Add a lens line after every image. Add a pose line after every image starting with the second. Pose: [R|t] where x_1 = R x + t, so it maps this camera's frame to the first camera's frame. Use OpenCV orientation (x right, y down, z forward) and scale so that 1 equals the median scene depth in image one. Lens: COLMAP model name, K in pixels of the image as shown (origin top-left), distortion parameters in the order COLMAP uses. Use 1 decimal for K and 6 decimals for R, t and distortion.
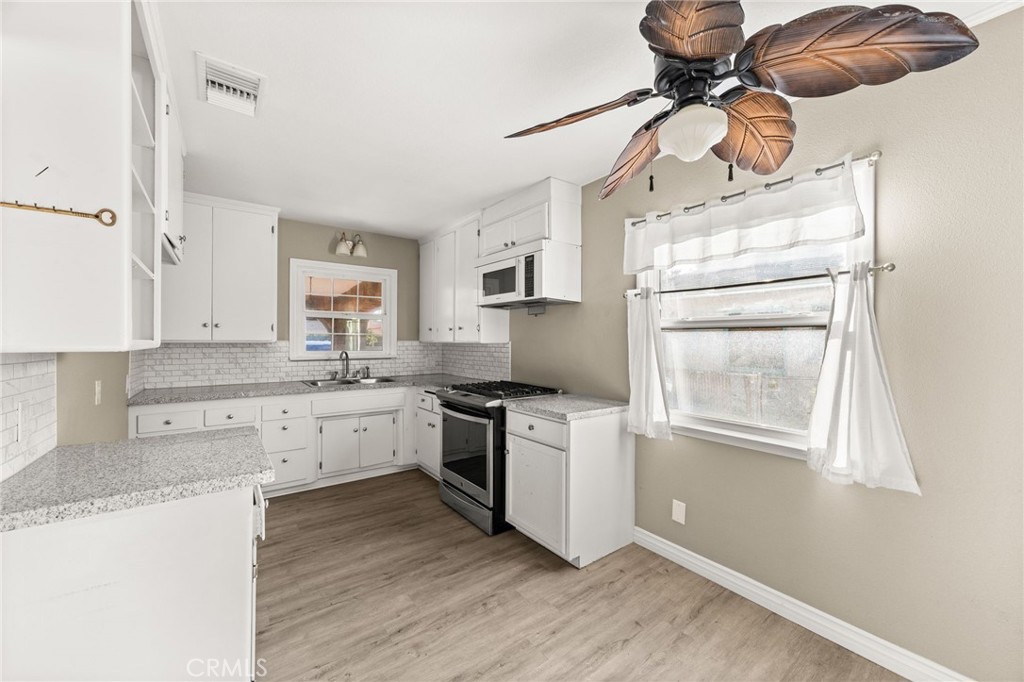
lens RADIAL K [[394.5, 0, 510.8], [0, 394.5, 339.6], [0, 0, 1]] dist [0.001364, 0.000644]
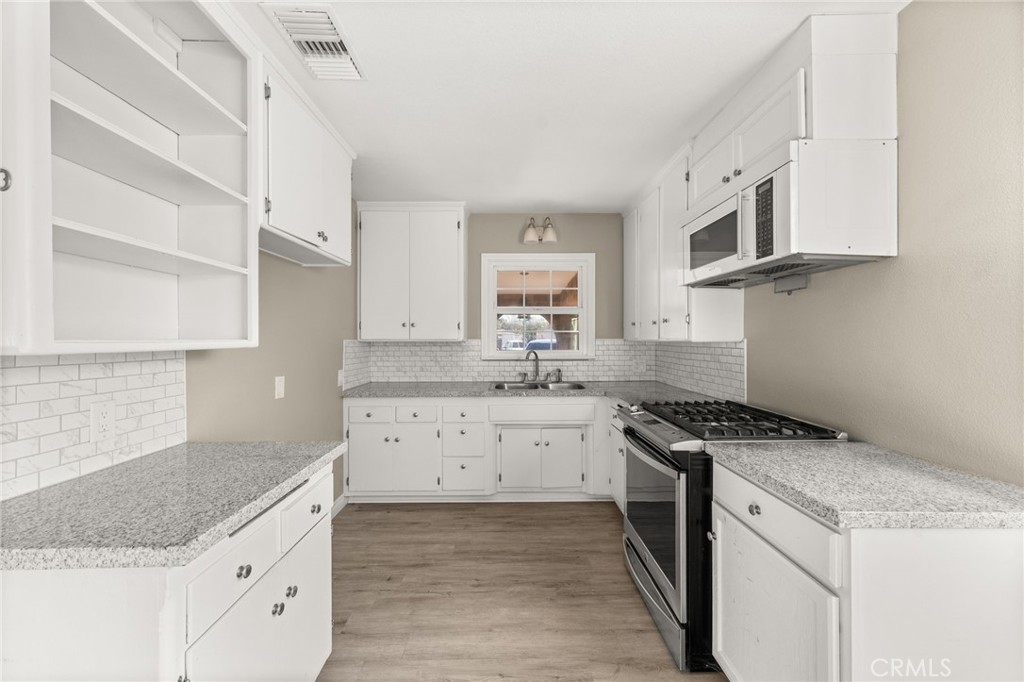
lens RADIAL K [[394.5, 0, 510.8], [0, 394.5, 339.6], [0, 0, 1]] dist [0.001364, 0.000644]
pose [[0.811696, -0.003406, -0.584071, 0.071838], [0.006339, 0.999975, 0.002978, 0.001354], [0.584046, -0.006119, 0.811697, 0.312379]]
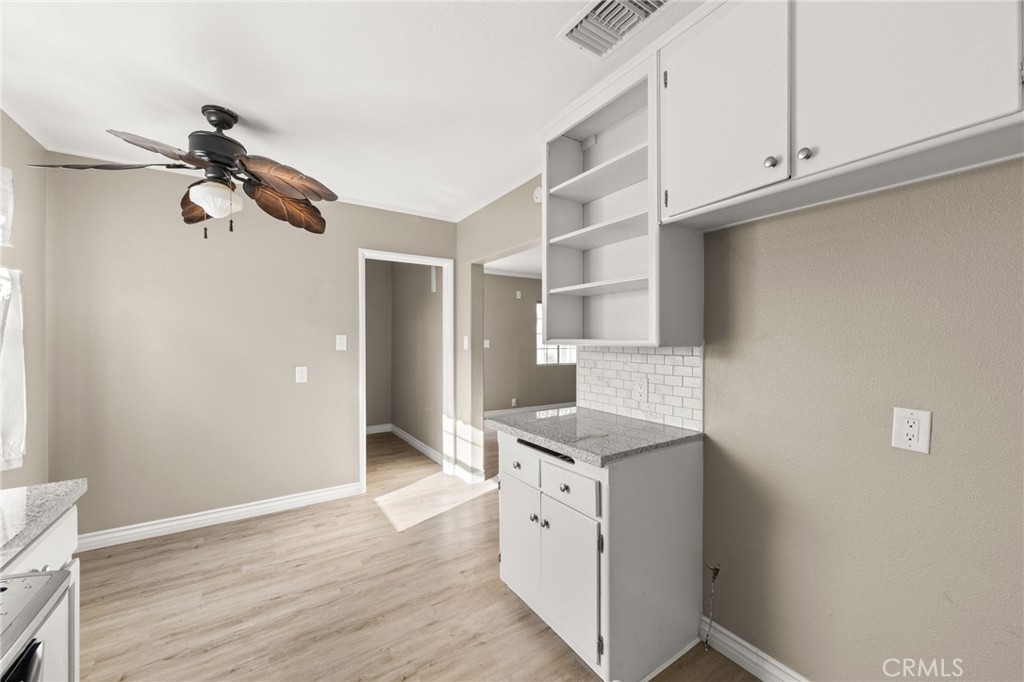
lens RADIAL K [[394.5, 0, 510.8], [0, 394.5, 339.6], [0, 0, 1]] dist [0.001364, 0.000644]
pose [[-0.998275, -0.001772, 0.058681, -0.313189], [-0.001902, 0.999996, -0.002161, 0.002358], [-0.058677, -0.002269, -0.998274, 1.031222]]
